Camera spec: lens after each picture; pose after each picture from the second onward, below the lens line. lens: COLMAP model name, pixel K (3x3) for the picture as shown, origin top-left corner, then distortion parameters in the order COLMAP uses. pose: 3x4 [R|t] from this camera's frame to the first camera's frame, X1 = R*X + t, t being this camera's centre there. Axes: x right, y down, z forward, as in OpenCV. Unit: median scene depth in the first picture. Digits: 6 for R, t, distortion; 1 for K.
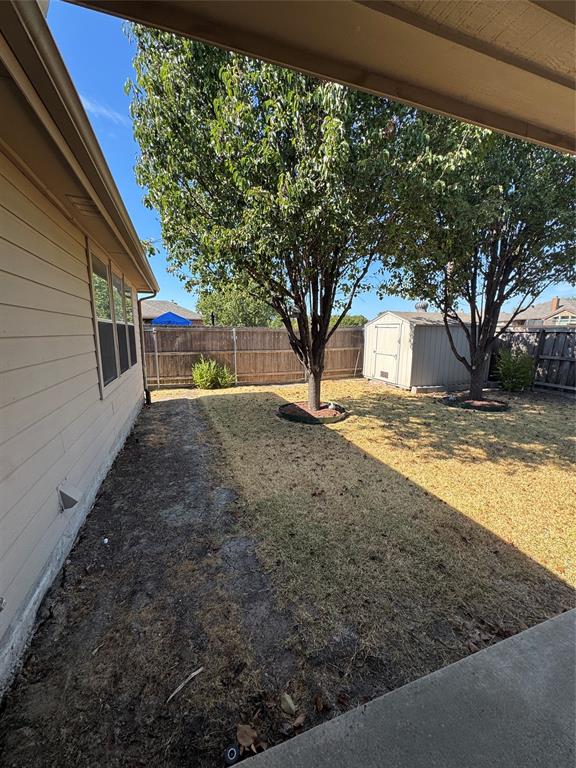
lens RADIAL K [[303.0, 0, 288.1], [0, 303.0, 385.0], [0, 0, 1]] dist [-0.000292, -0.001104]
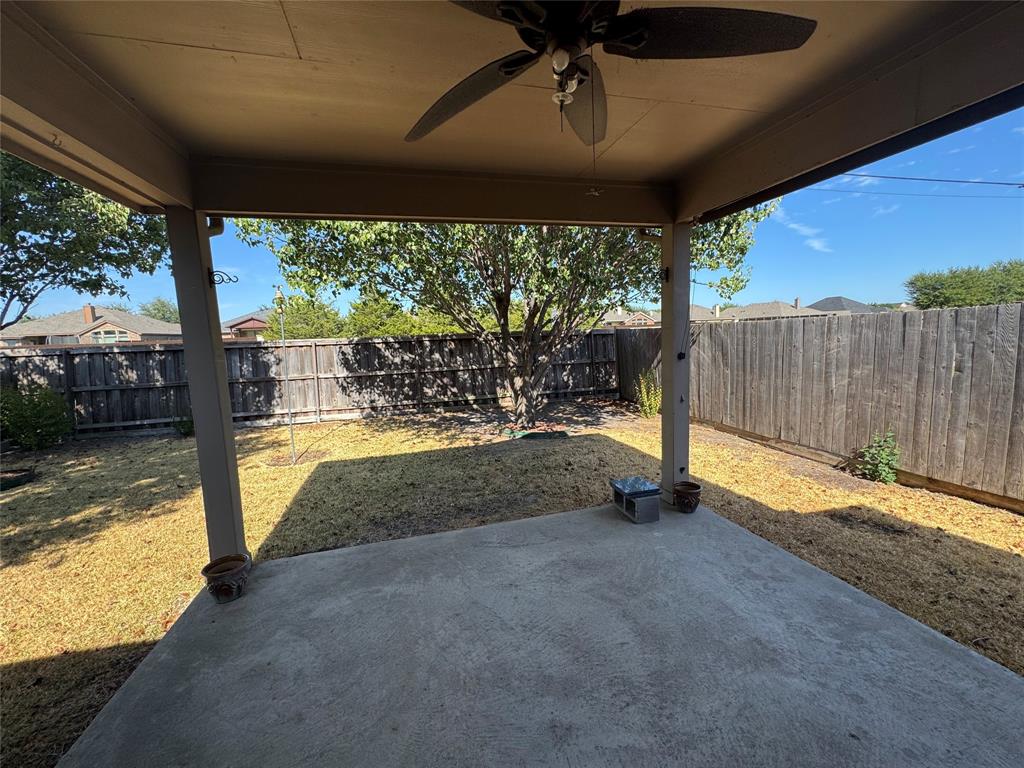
lens RADIAL K [[404.0, 0, 514.6], [0, 404.0, 383.9], [0, 0, 1]] dist [-0.000292, -0.001104]
pose [[0.065525, -0.125929, 0.989873, -0.021625], [0.216899, 0.970084, 0.109054, 0.022507], [-0.973992, 0.207557, 0.090878, -0.121179]]
